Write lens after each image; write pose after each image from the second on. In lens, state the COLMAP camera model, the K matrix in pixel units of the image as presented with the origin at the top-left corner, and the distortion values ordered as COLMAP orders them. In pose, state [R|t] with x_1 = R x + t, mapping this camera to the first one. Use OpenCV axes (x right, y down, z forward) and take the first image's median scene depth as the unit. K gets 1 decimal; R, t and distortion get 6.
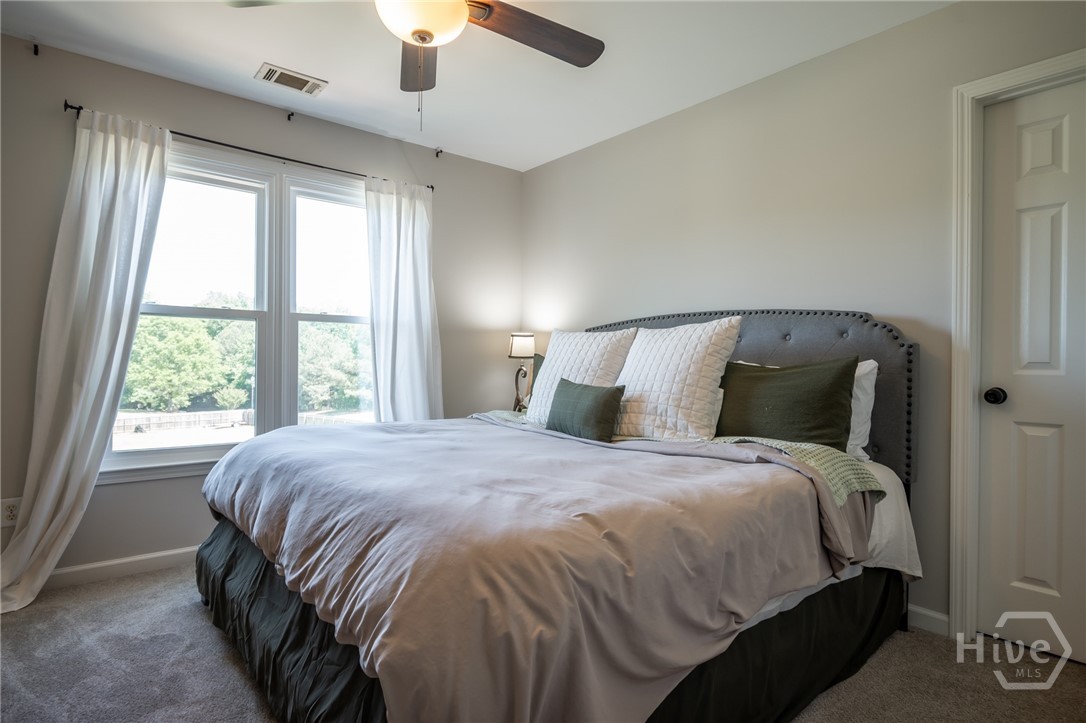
lens RADIAL K [[594.3, 0, 543.0], [0, 594.3, 361.5], [0, 0, 1]] dist [0.001975, -0.000038]
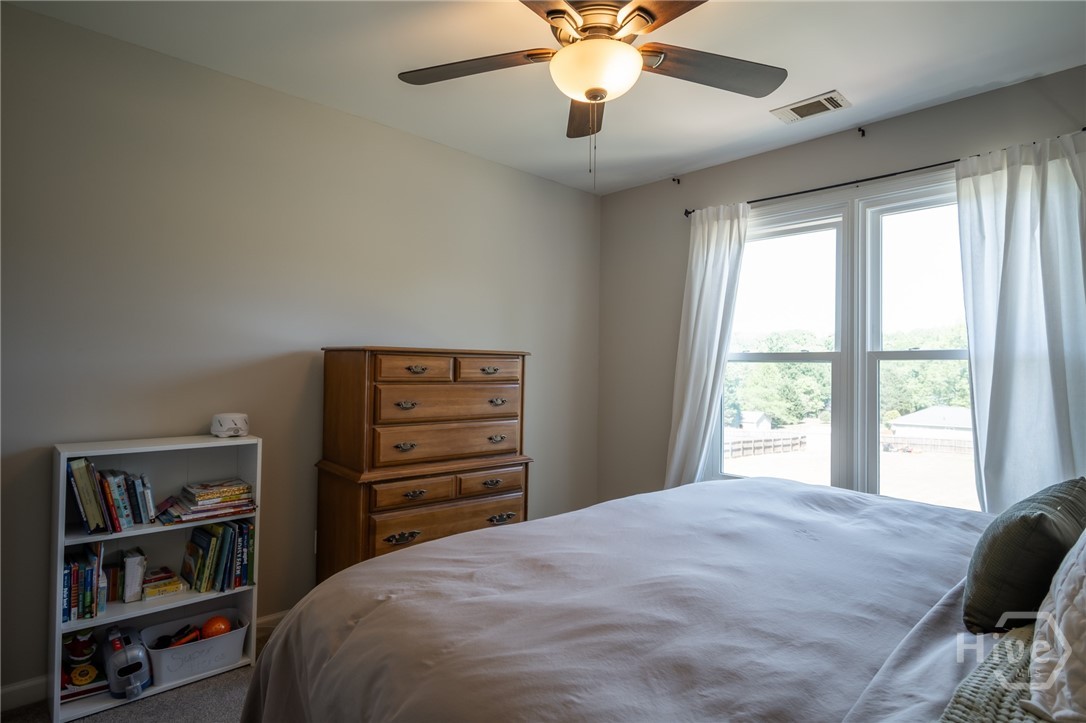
lens RADIAL K [[594.3, 0, 543.0], [0, 594.3, 361.5], [0, 0, 1]] dist [0.001975, -0.000038]
pose [[0.070603, -0.026733, -0.997146, 0.428367], [-0.012647, 0.999536, -0.027693, -0.037340], [0.997424, 0.014566, 0.070232, 0.469508]]
